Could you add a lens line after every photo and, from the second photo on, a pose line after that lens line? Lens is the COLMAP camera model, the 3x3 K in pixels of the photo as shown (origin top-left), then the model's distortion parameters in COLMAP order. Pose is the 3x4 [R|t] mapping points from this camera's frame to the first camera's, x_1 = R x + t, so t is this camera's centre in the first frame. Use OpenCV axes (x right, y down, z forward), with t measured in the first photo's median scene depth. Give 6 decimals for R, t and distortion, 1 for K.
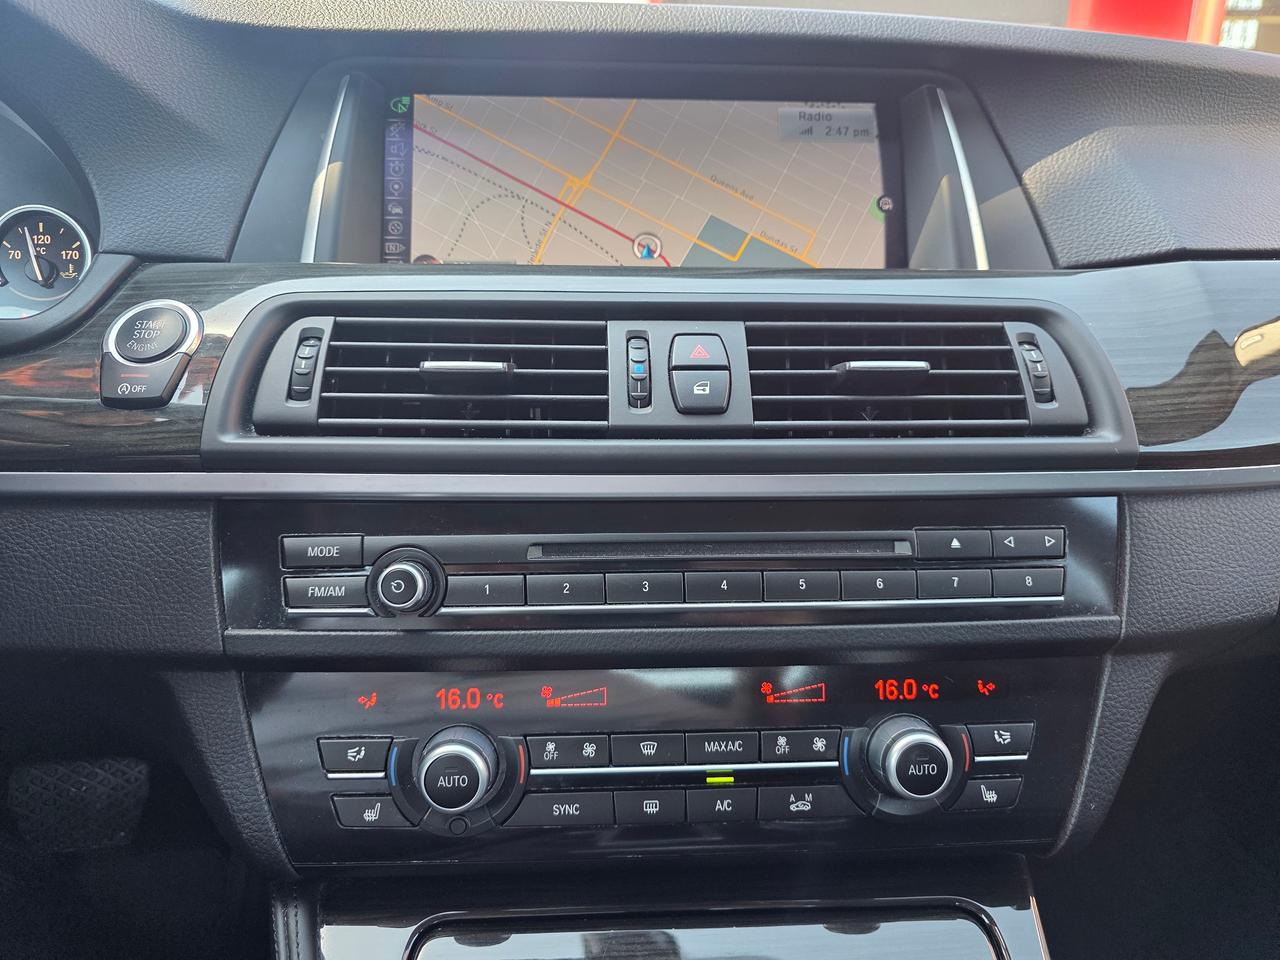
lens RADIAL K [[939.4, 0, 612.4], [0, 939.4, 454.9], [0, 0, 1]] dist [0.067355, -0.131751]
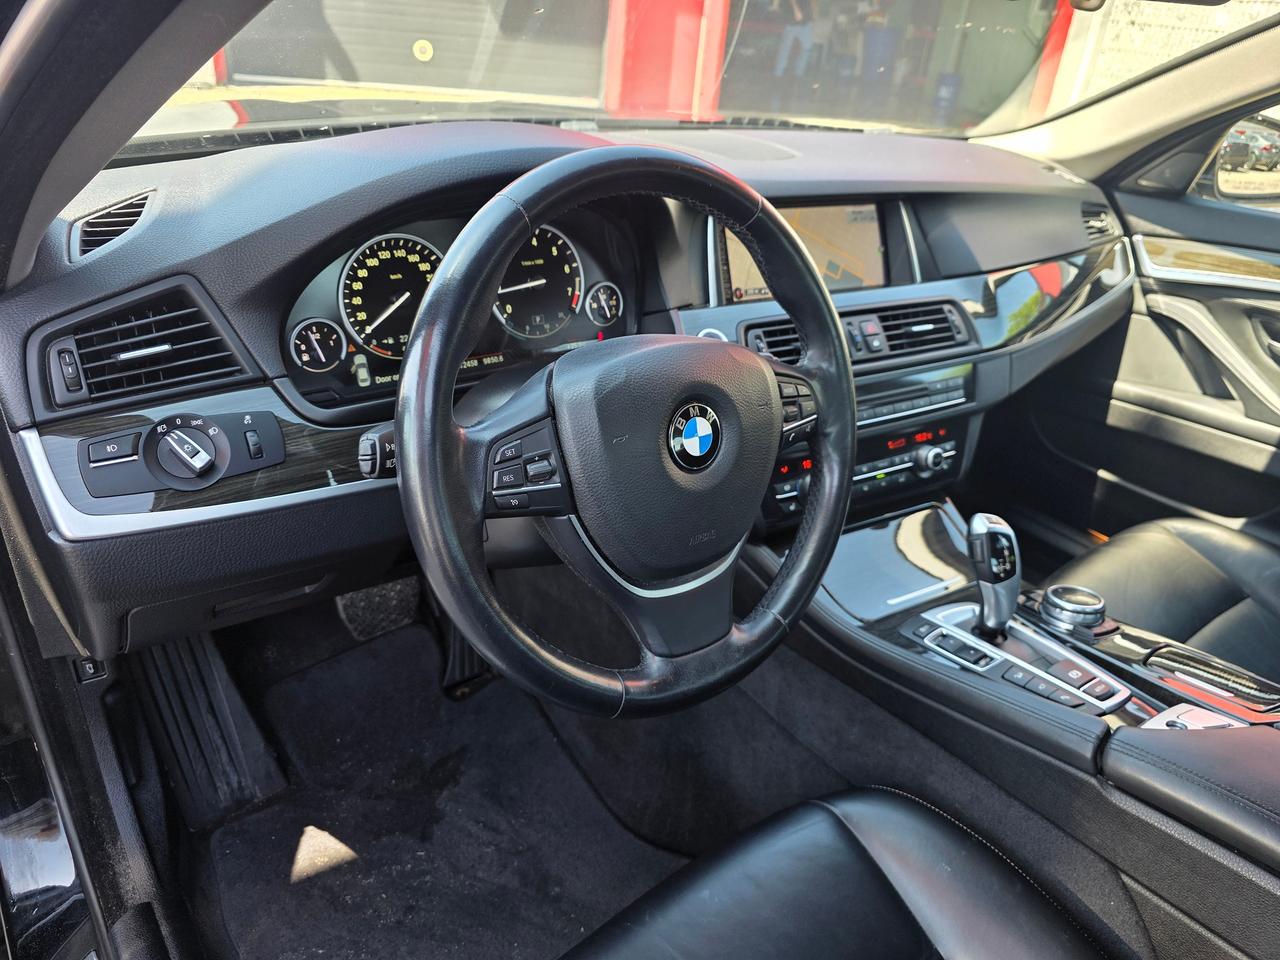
lens RADIAL K [[882.6, 0, 645.0], [0, 882.6, 475.8], [0, 0, 1]] dist [0.052569, -0.052648]
pose [[0.875700, -0.169735, 0.452040, -1.723885], [0.063828, 0.968655, 0.240069, -0.355416], [-0.478619, -0.181376, 0.859085, -0.989850]]
